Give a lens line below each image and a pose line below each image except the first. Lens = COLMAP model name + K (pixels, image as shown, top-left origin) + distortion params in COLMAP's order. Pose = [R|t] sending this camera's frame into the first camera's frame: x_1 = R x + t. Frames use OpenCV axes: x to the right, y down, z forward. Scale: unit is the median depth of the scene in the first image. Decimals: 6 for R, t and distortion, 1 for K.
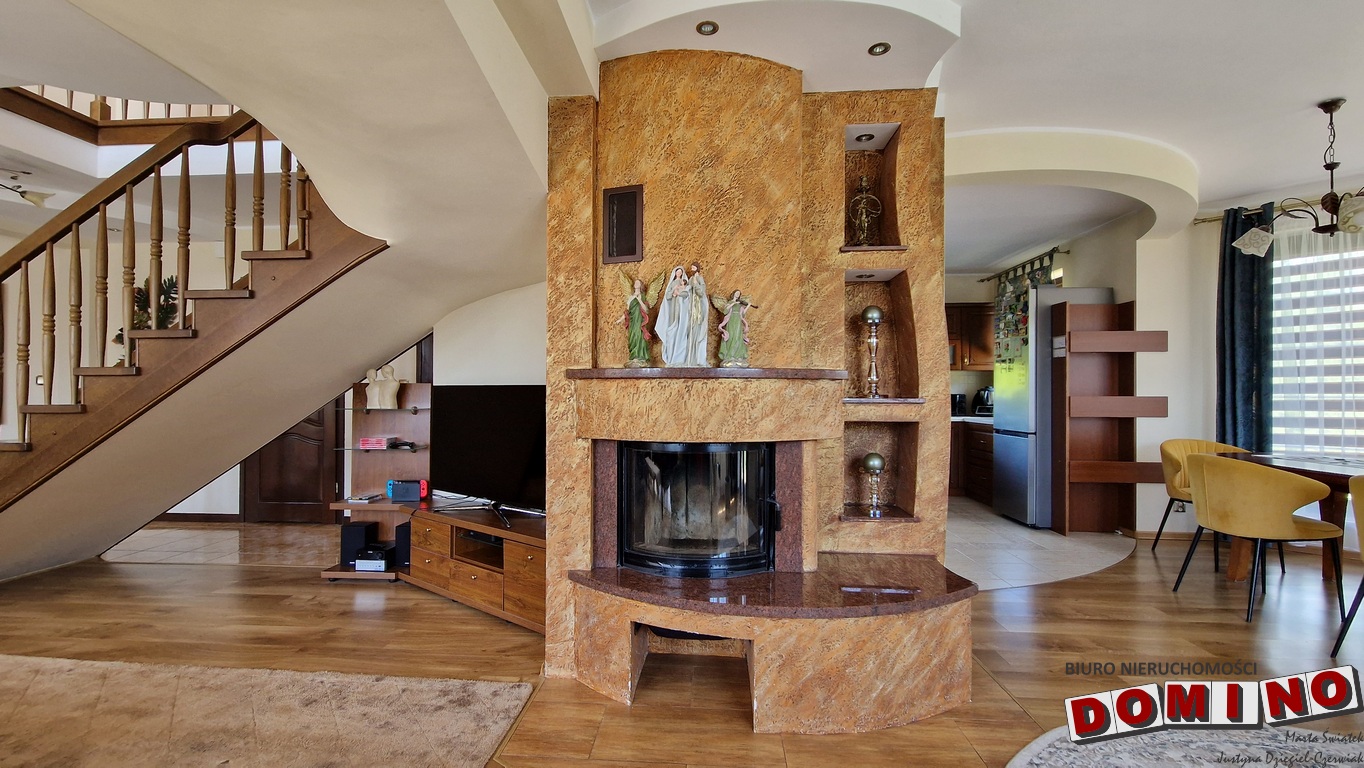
lens RADIAL K [[552.6, 0, 677.2], [0, 552.6, 389.7], [0, 0, 1]] dist [0.001413, -0.004190]
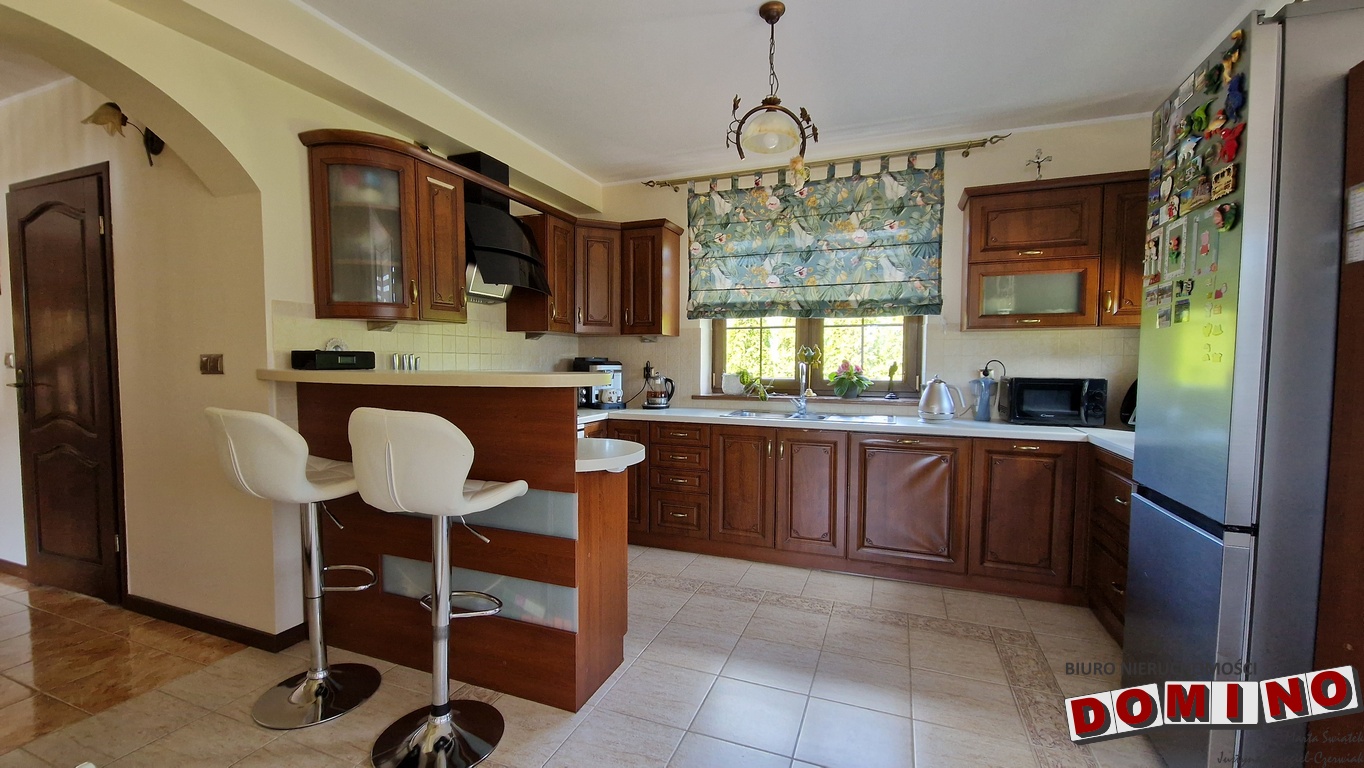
lens RADIAL K [[552.6, 0, 677.2], [0, 552.6, 389.7], [0, 0, 1]] dist [0.001413, -0.004190]
pose [[0.953698, 0.016348, -0.300322, 0.919655], [0.000325, 0.998465, 0.055382, -0.024269], [0.300767, -0.052915, 0.952229, 1.317285]]
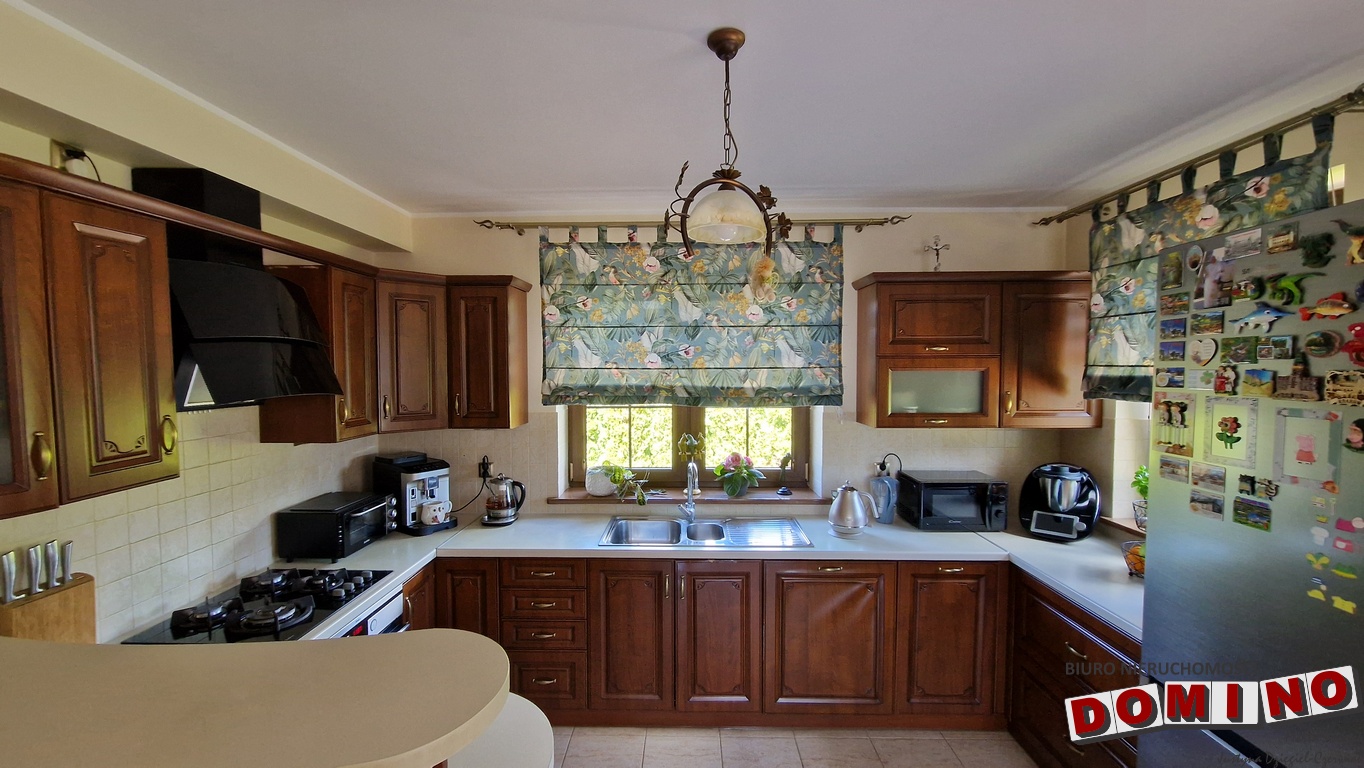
lens RADIAL K [[552.6, 0, 677.2], [0, 552.6, 389.7], [0, 0, 1]] dist [0.001413, -0.004190]
pose [[0.998769, -0.007081, 0.049091, 0.685385], [0.004571, 0.998686, 0.051039, -0.252272], [-0.049388, -0.050752, 0.997489, 1.649632]]
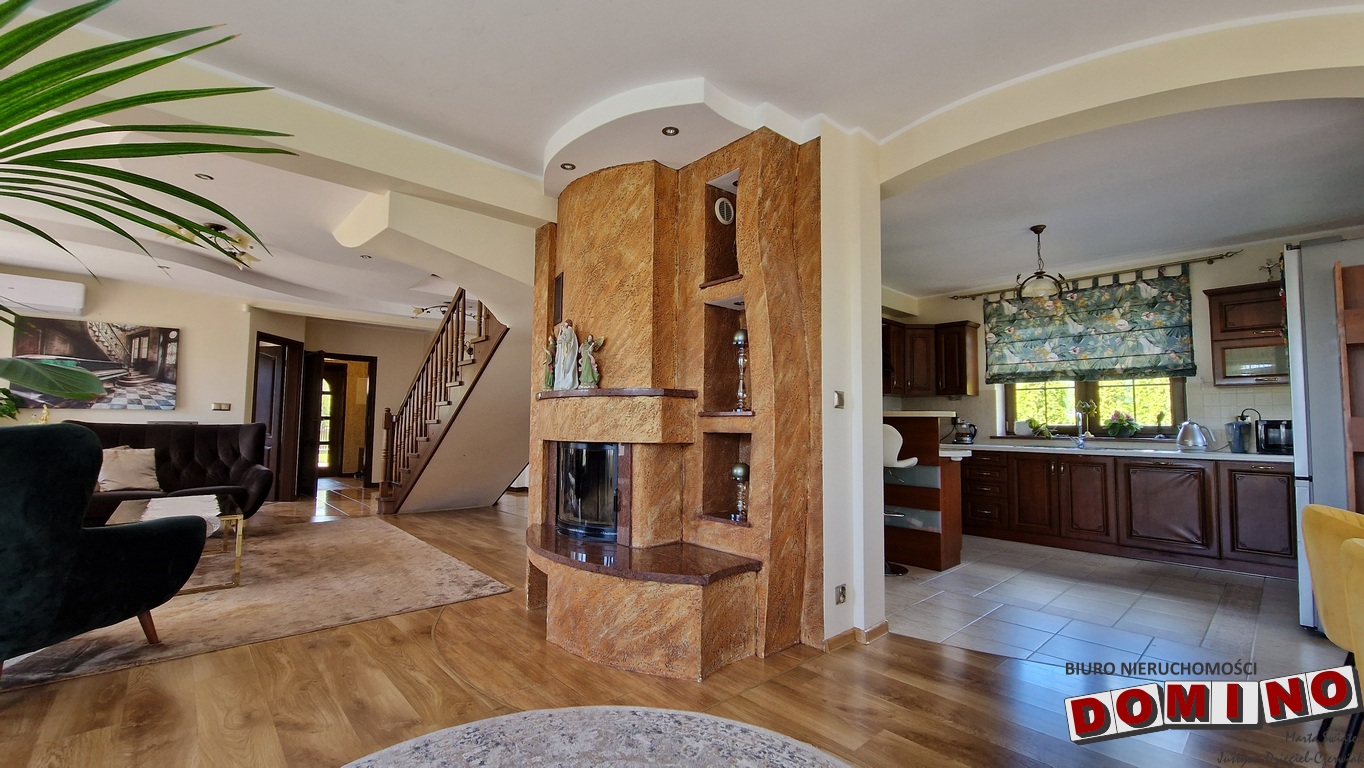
lens RADIAL K [[552.6, 0, 677.2], [0, 552.6, 389.7], [0, 0, 1]] dist [0.001413, -0.004190]
pose [[0.721988, -0.039023, -0.690805, 1.169311], [-0.005171, 0.998076, -0.061785, 0.043942], [0.691887, 0.048180, 0.720397, 0.131147]]
